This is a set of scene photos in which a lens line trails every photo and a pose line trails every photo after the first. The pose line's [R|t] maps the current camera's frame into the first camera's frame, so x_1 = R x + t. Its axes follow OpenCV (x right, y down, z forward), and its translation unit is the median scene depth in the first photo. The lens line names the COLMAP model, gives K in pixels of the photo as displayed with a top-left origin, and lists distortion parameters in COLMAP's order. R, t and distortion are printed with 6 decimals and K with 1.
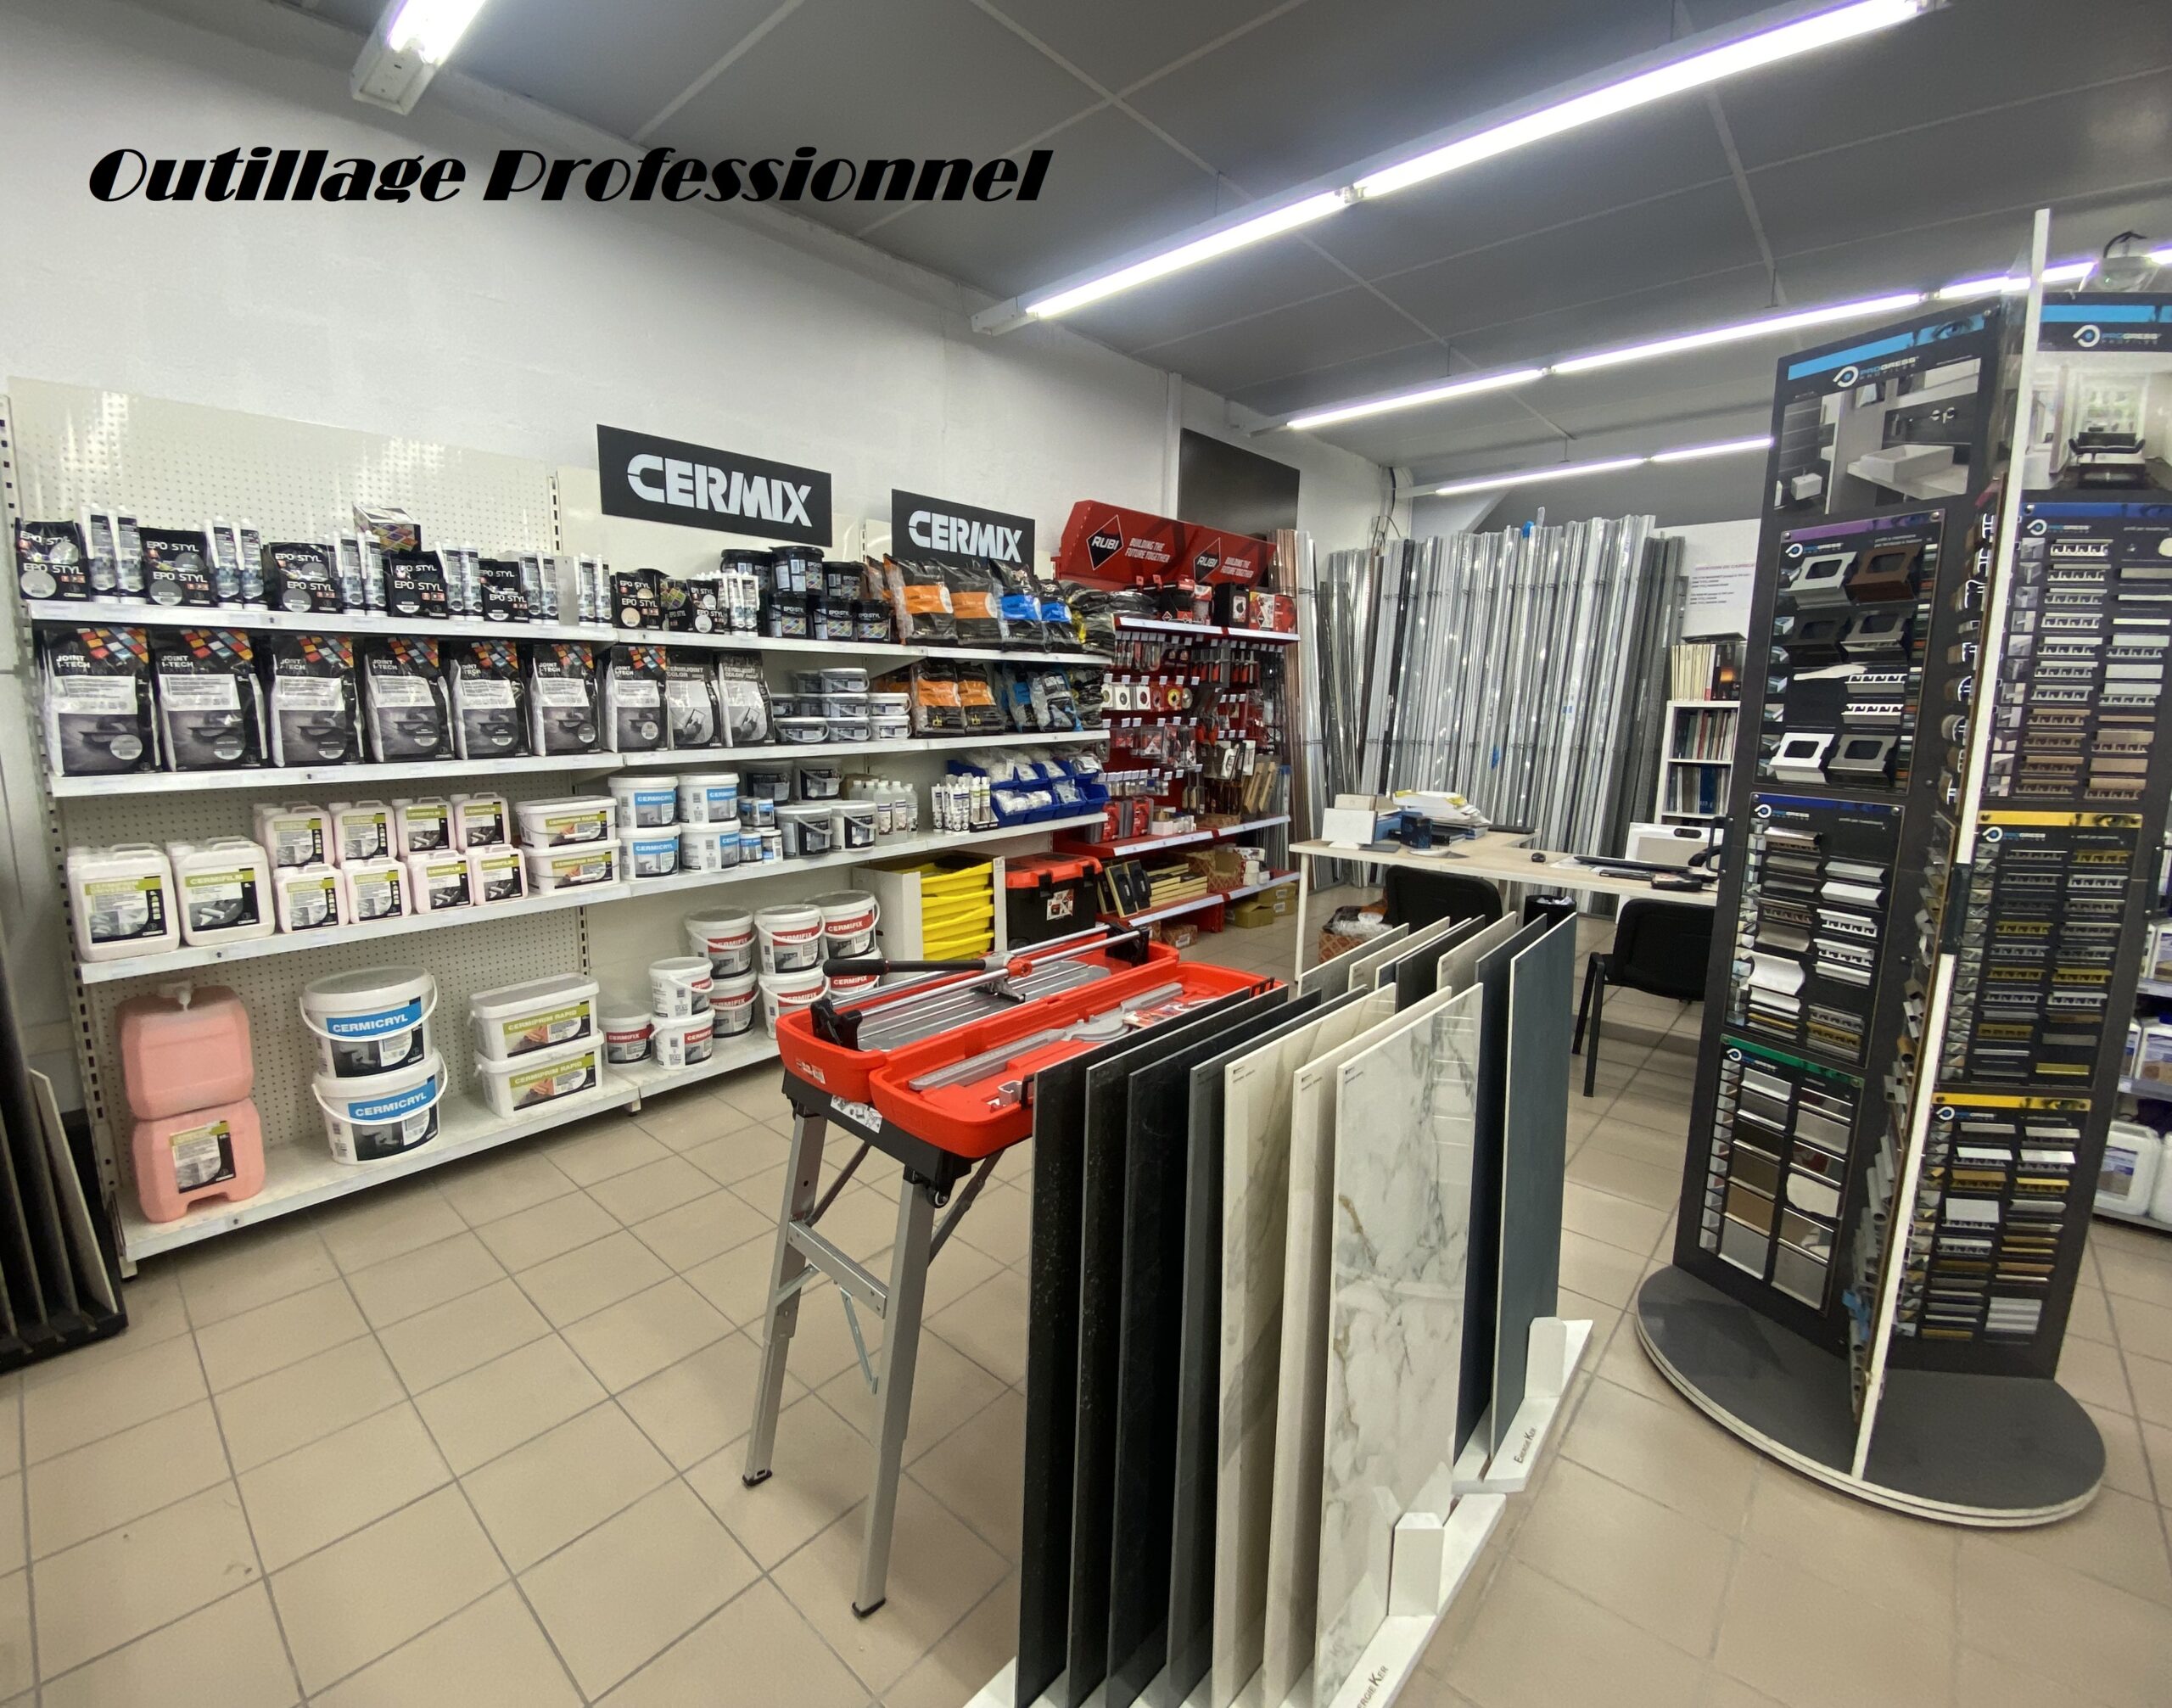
lens RADIAL K [[952.9, 0, 1077.8], [0, 952.9, 852.4], [0, 0, 1]] dist [0.002884, 0.000655]
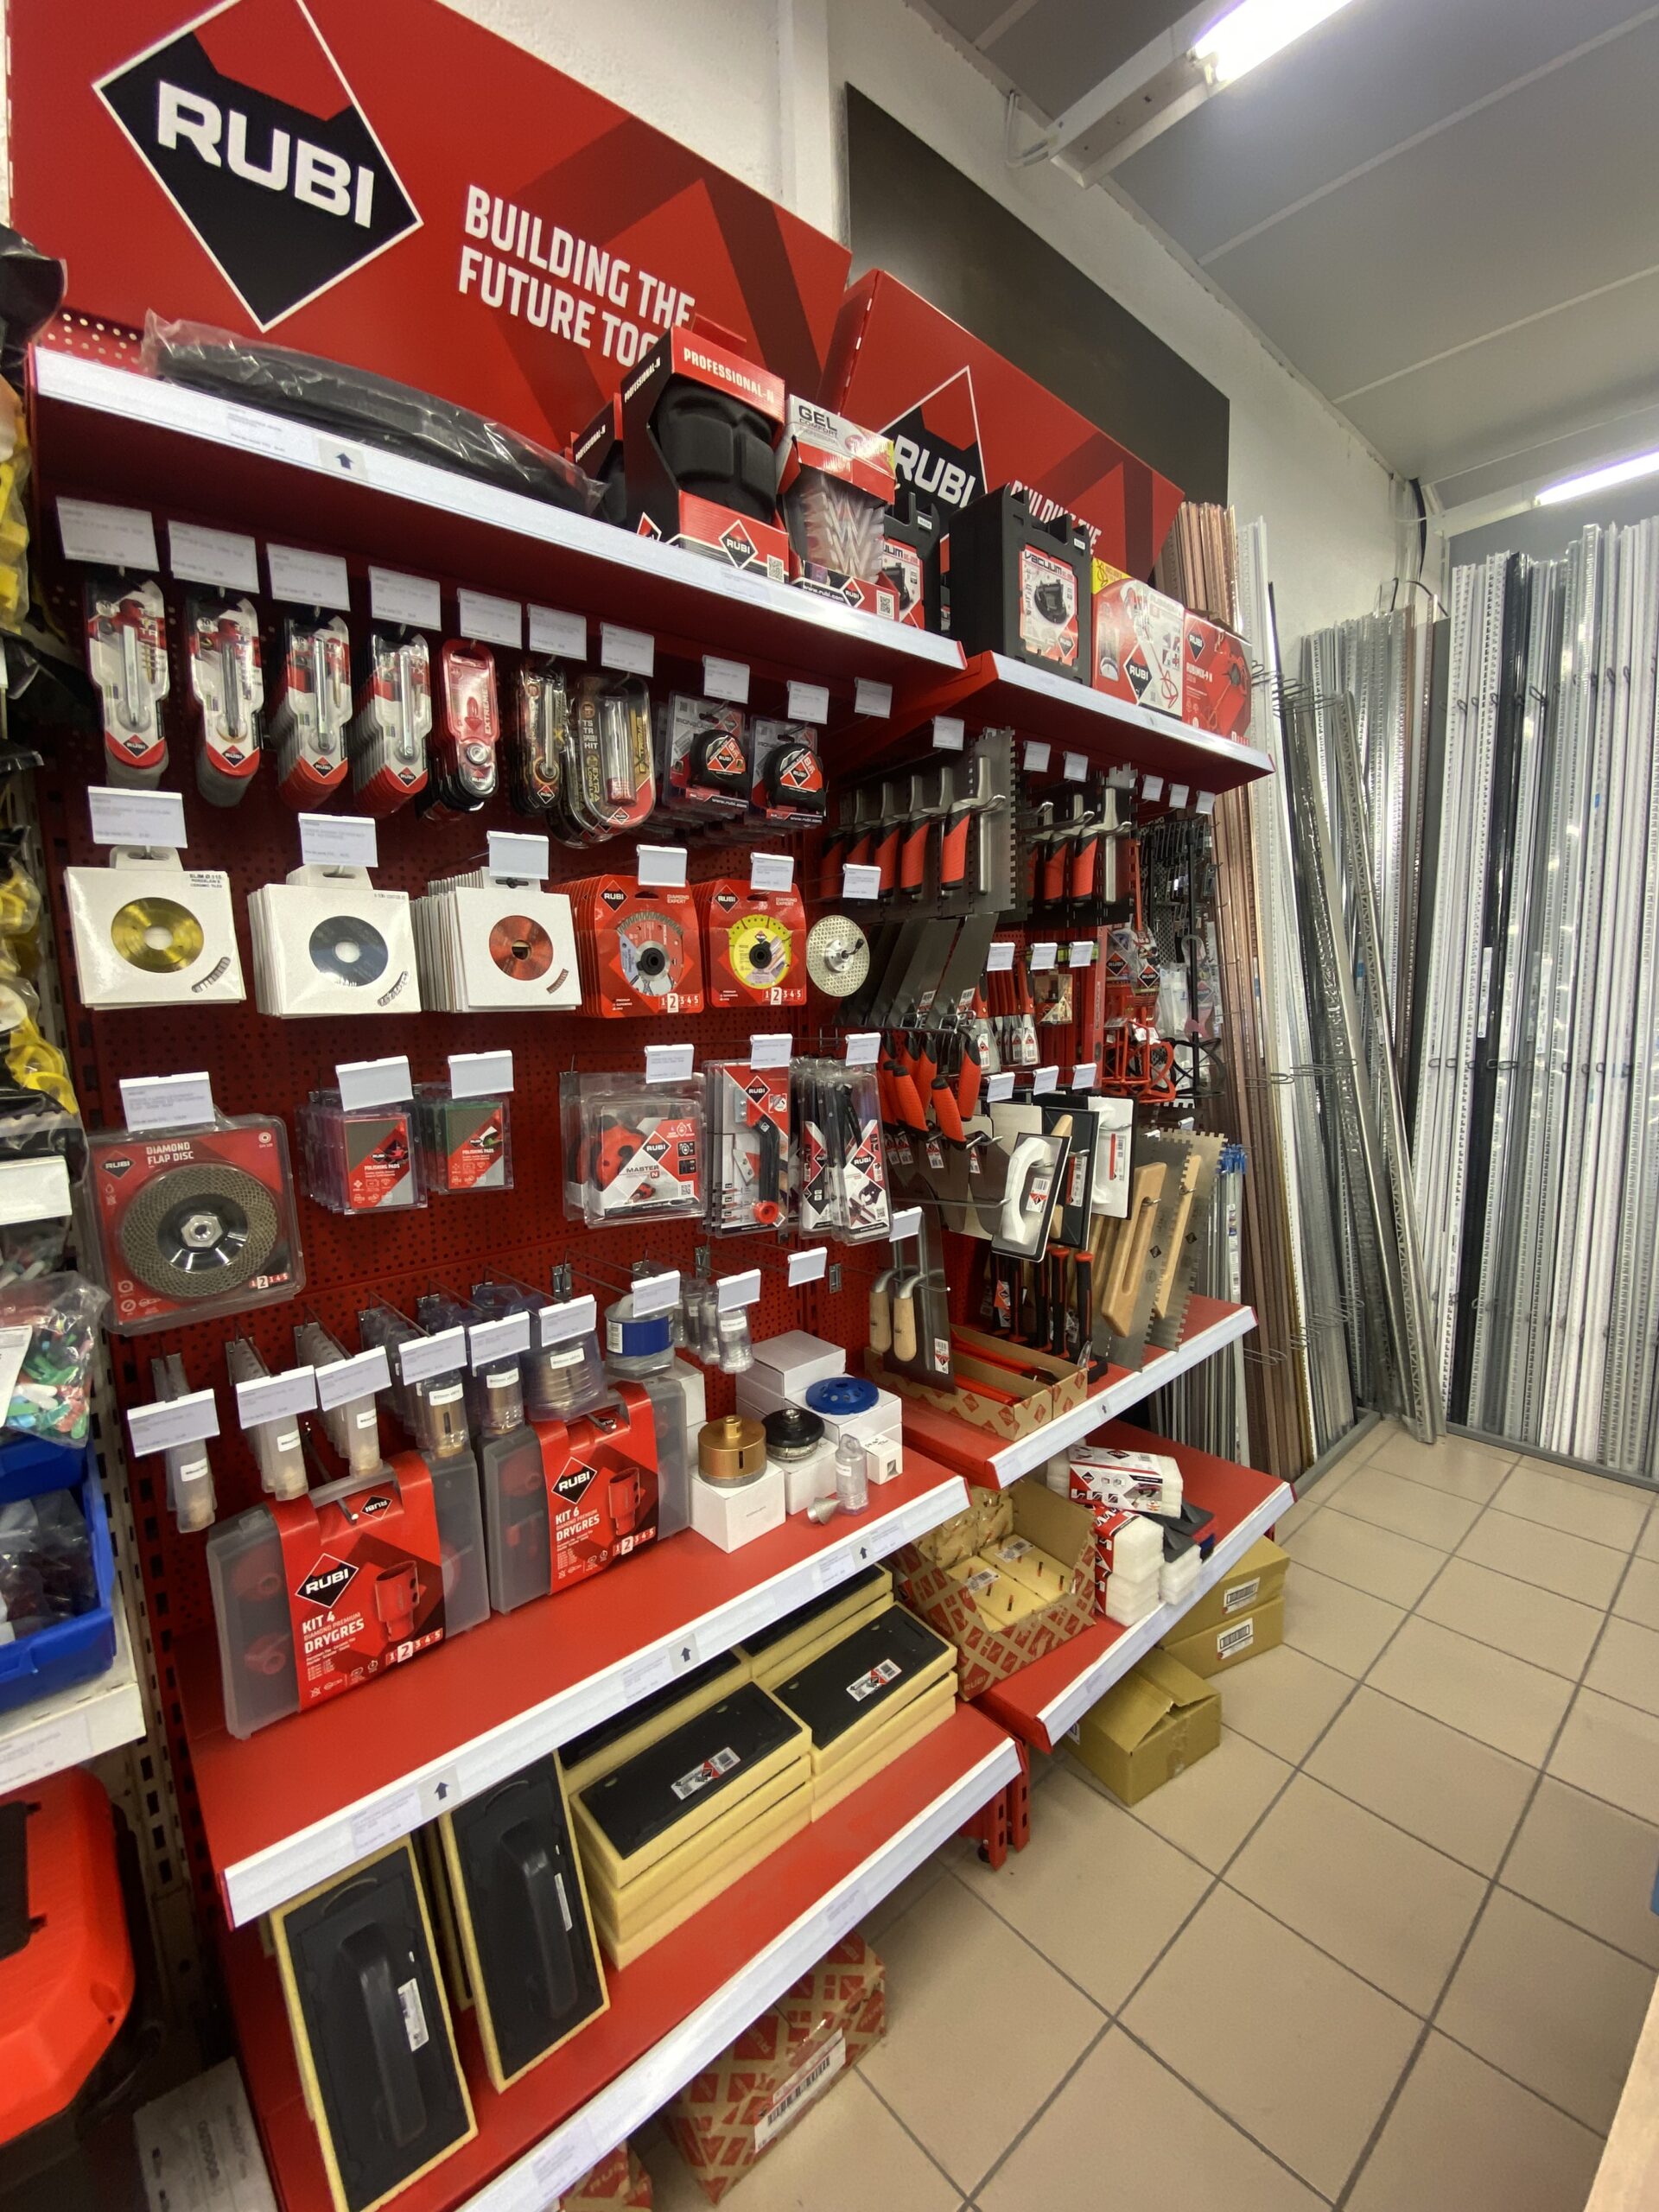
lens RADIAL K [[887.5, 0, 841.6], [0, 887.5, 1114.6], [0, 0, 1]] dist [-0.002762, -0.000384]
pose [[0.988522, -0.027112, -0.148623, 0.143804], [0.021284, 0.998946, -0.040668, -0.107097], [0.149569, 0.037038, 0.988057, 0.746501]]
